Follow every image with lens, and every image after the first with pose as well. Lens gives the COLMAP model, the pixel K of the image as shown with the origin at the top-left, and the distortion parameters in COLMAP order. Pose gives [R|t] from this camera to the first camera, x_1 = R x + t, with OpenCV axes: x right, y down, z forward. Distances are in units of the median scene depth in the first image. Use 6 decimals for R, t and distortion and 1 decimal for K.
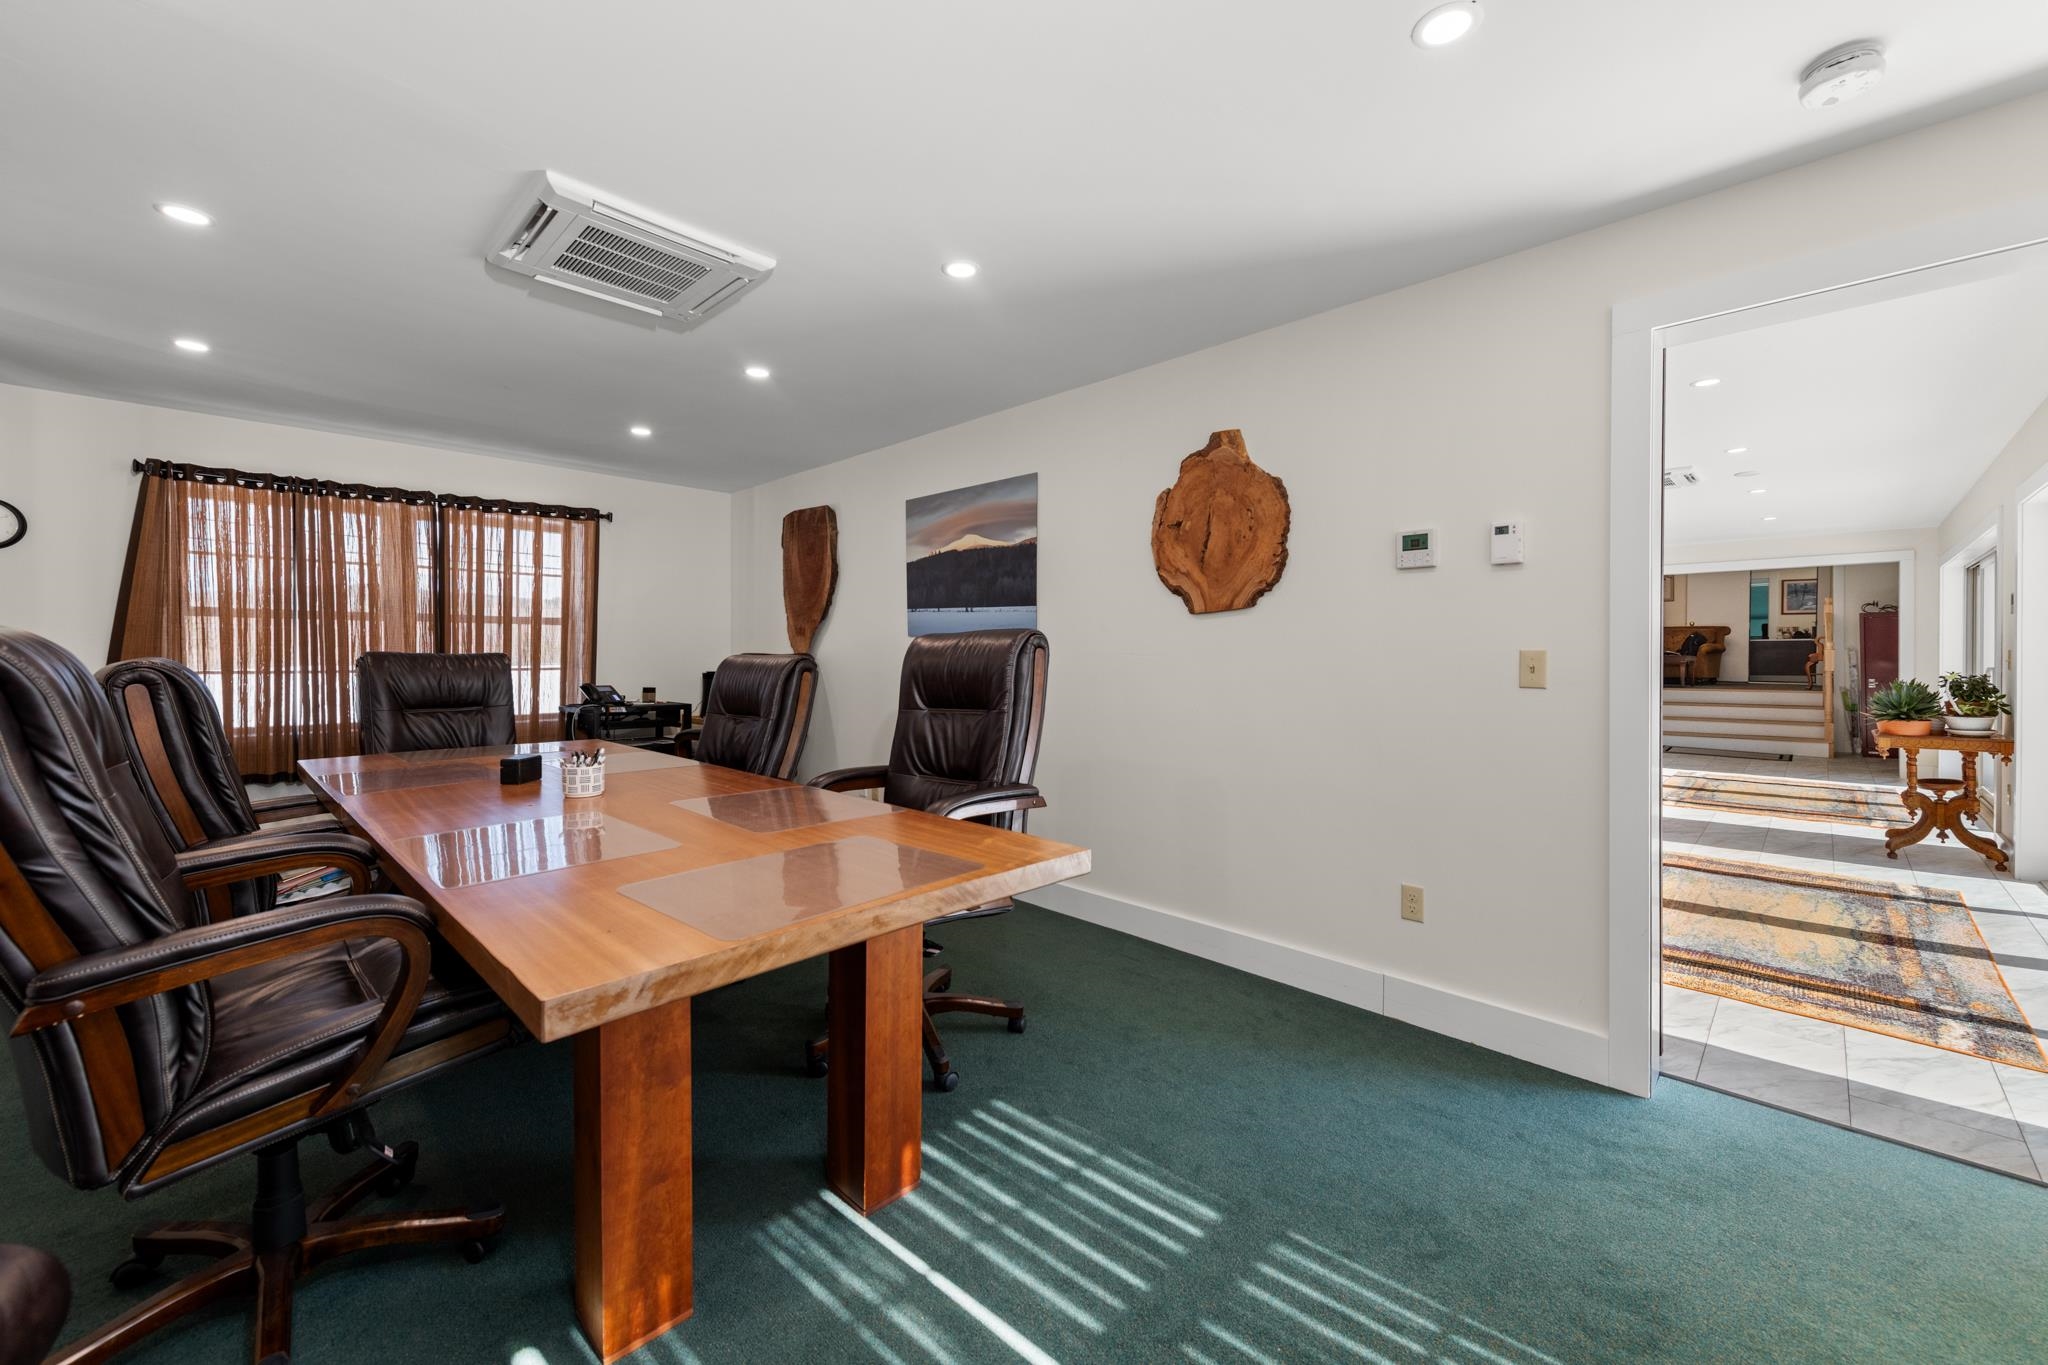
lens RADIAL K [[803.5, 0, 1029.3], [0, 803.5, 664.7], [0, 0, 1]] dist [0.001286, -0.000757]
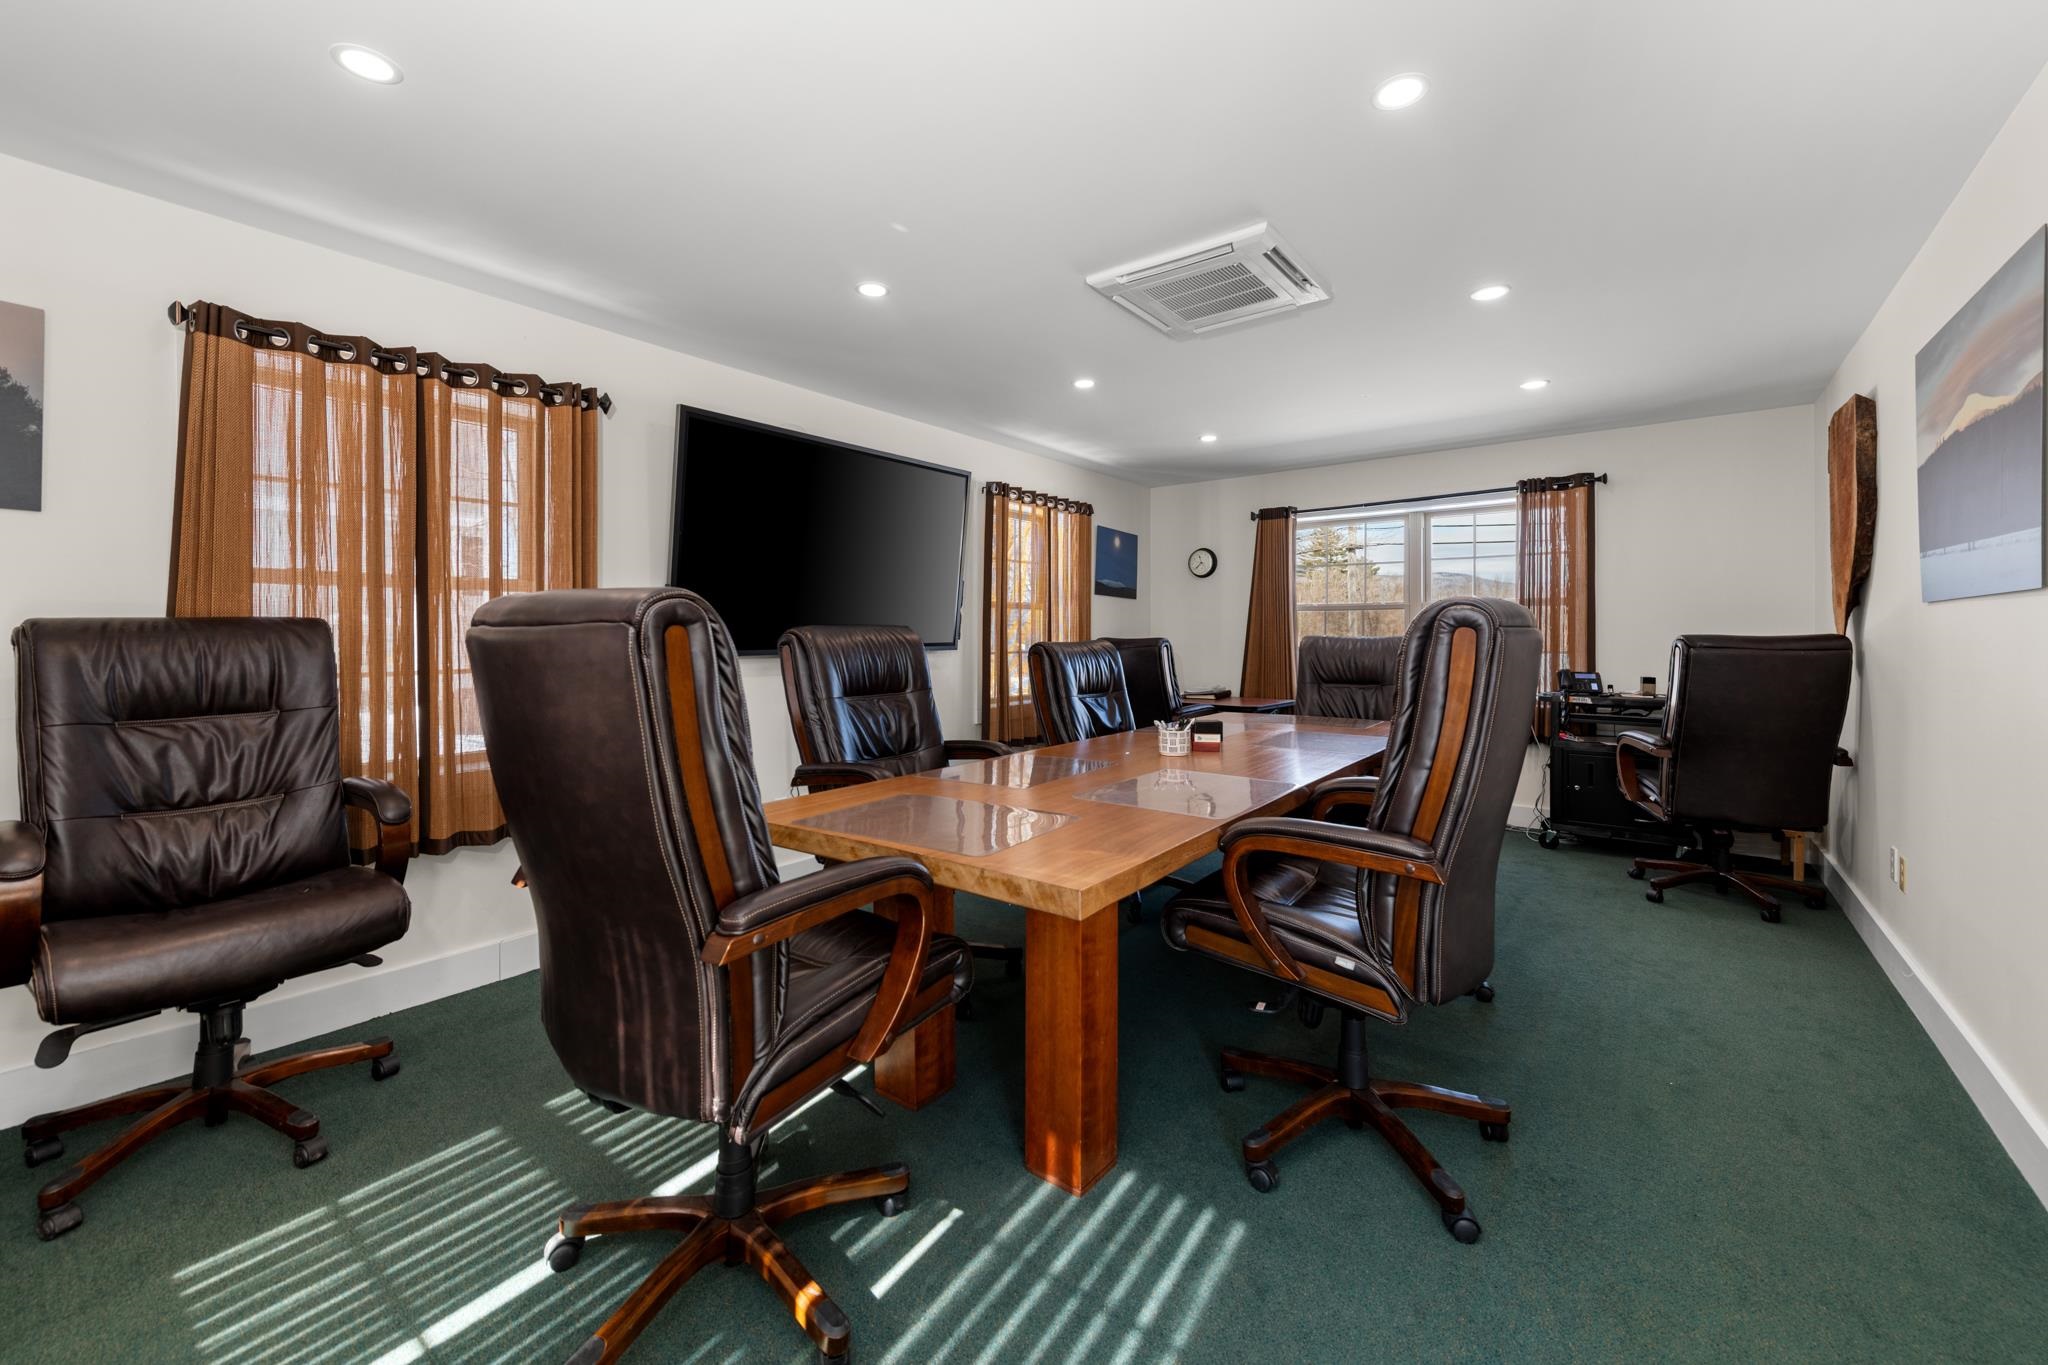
lens RADIAL K [[803.5, 0, 1028.3], [0, 803.5, 655.3], [0, 0, 1]] dist [0.001286, -0.000757]
pose [[0.111228, 0.017913, -0.993633, 0.334415], [-0.005283, 0.999834, 0.017433, -0.005426], [0.993781, 0.003310, 0.111304, 0.347746]]
